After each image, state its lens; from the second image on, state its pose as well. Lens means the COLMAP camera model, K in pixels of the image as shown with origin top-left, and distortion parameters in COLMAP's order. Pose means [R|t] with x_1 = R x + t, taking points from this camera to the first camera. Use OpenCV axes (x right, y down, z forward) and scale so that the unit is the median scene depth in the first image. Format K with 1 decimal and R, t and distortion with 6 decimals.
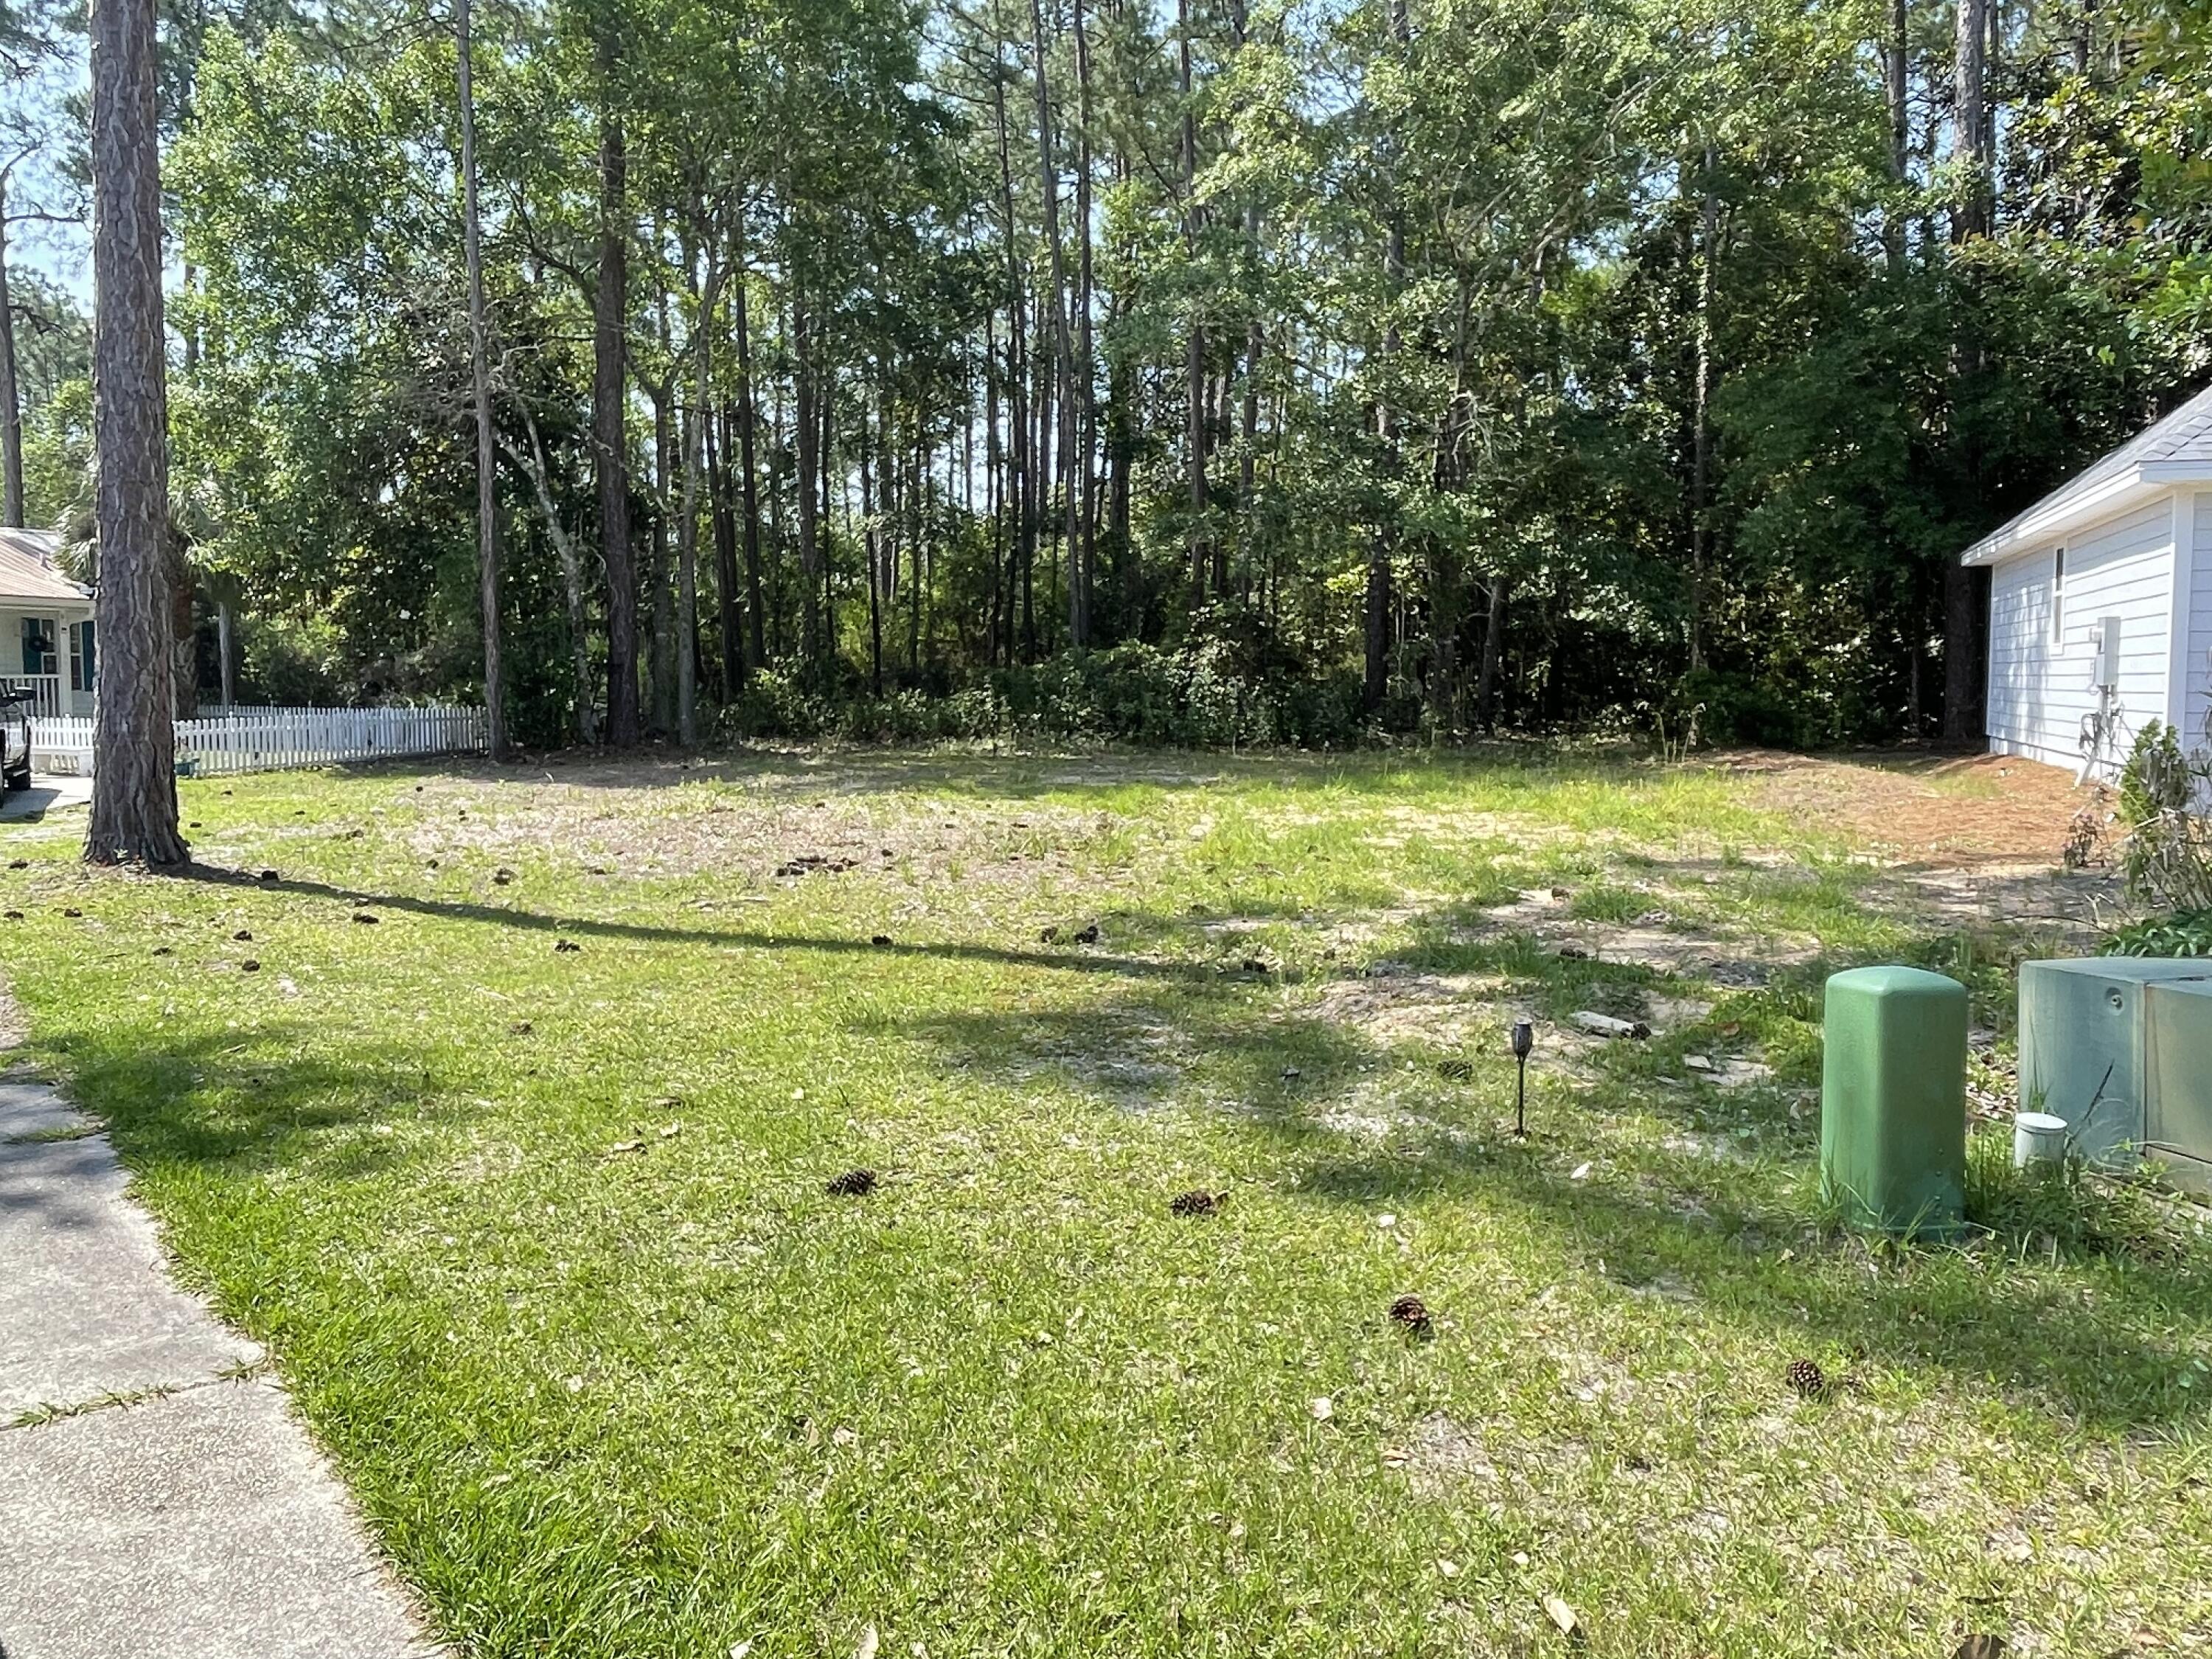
lens RADIAL K [[1642.2, 0, 1110.3], [0, 1642.2, 816.9], [0, 0, 1]] dist [0.001618, -0.006170]
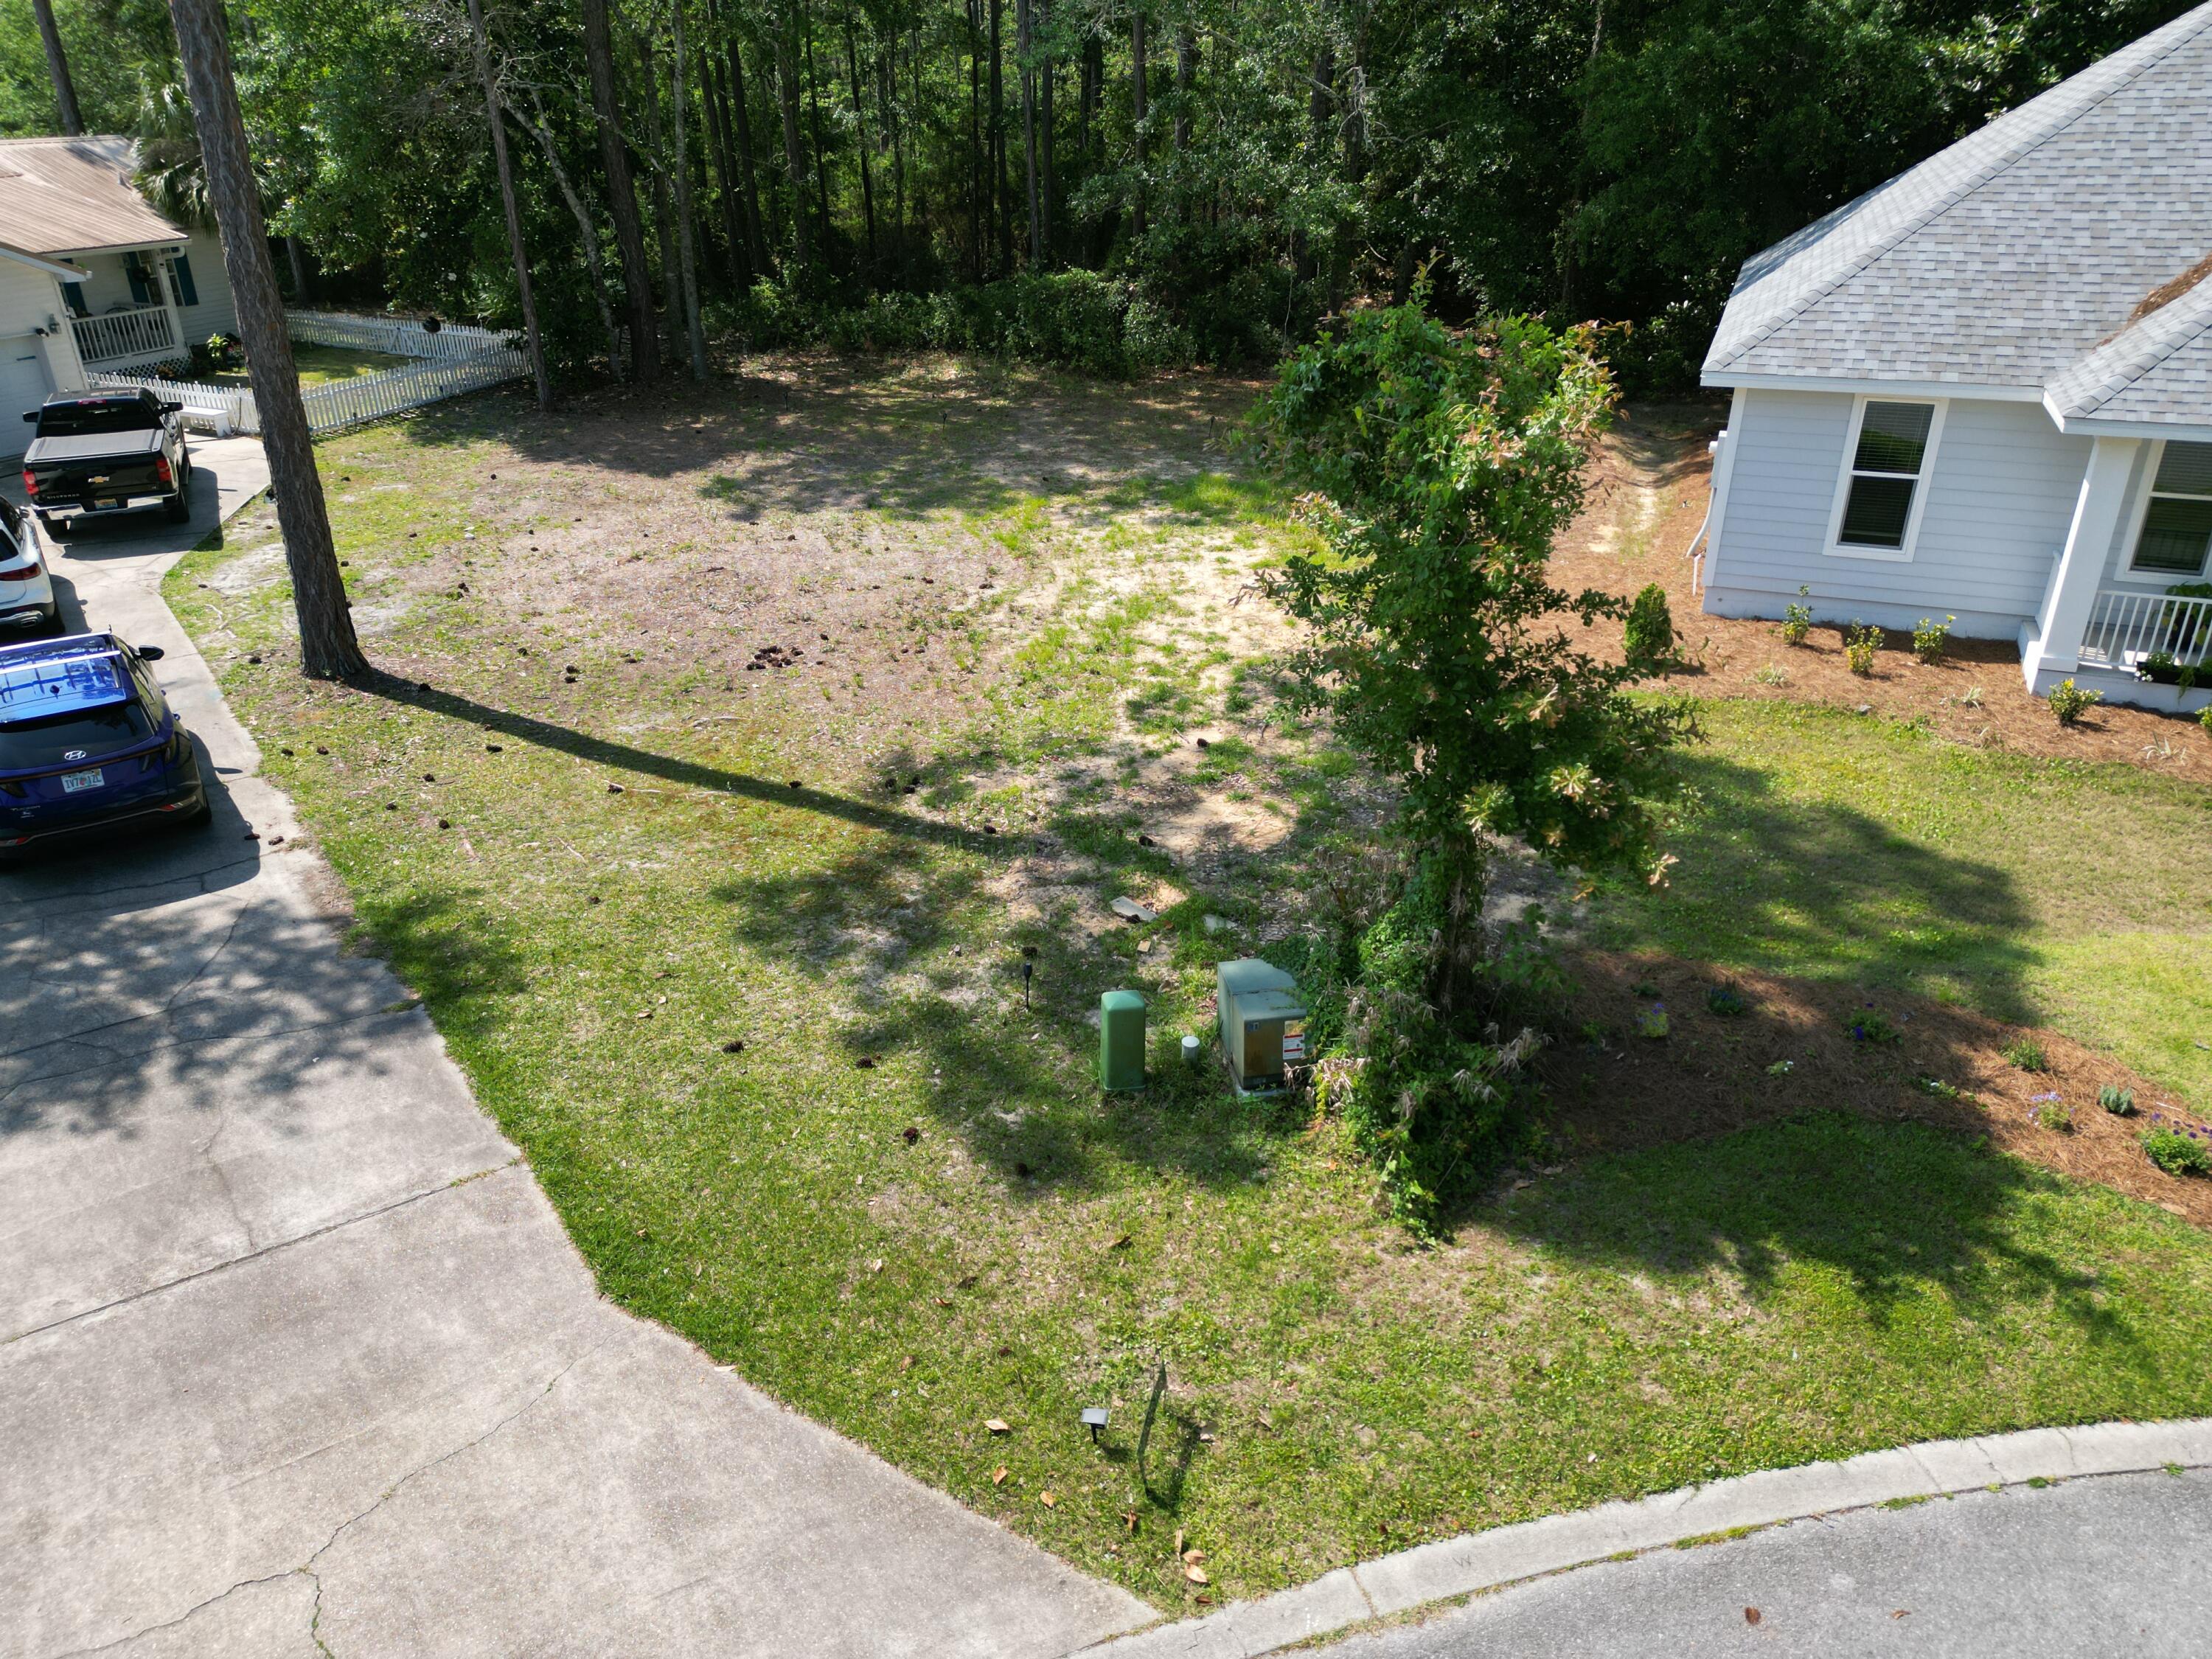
lens RADIAL K [[1538.4, 0, 1108.3], [0, 1538.4, 830.8], [0, 0, 1]] dist [0.066662, -0.057133]
pose [[0.999485, 0.010538, -0.030318, 0.085587], [0.001364, 0.929767, 0.368147, -0.168583], [0.032069, -0.367998, 0.929273, -0.186018]]
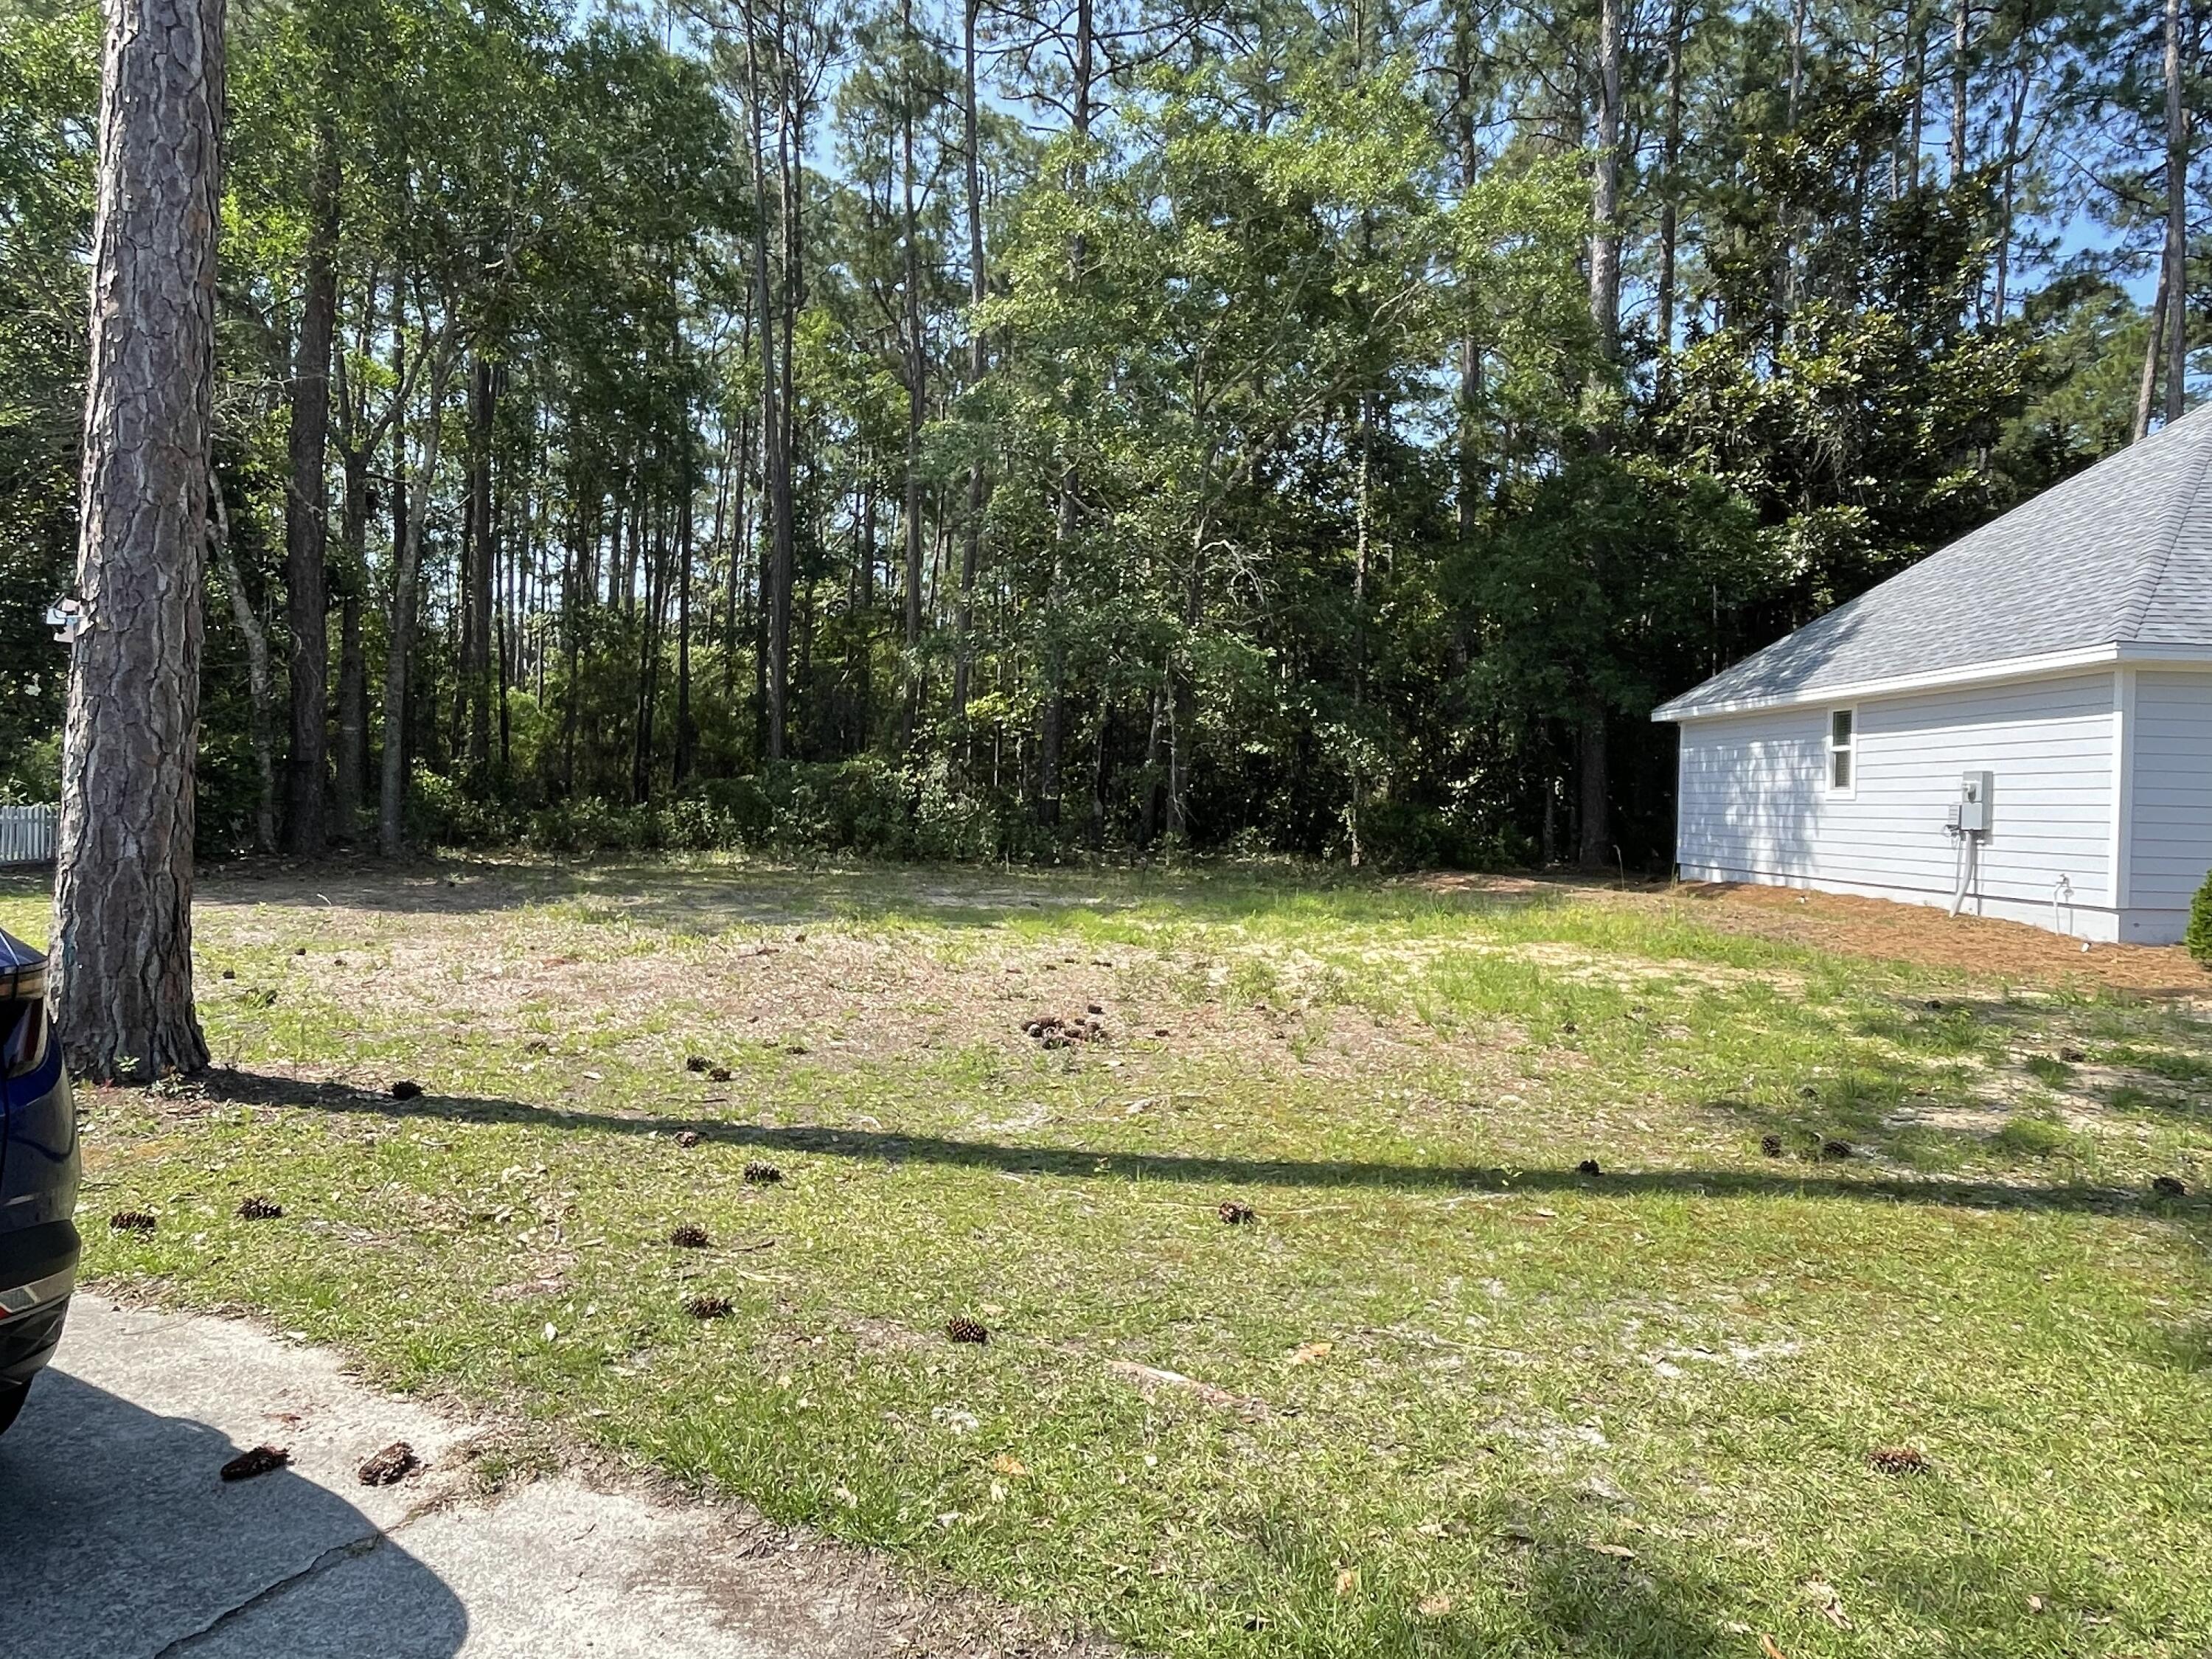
lens RADIAL K [[1422.3, 0, 1100.8], [0, 1422.3, 816.0], [0, 0, 1]] dist [0.003295, -0.005116]
pose [[0.929363, 0.022544, 0.368478, -0.202761], [0.002672, 0.997697, -0.067780, -0.013463], [-0.369158, 0.063977, 0.927162, 0.170107]]
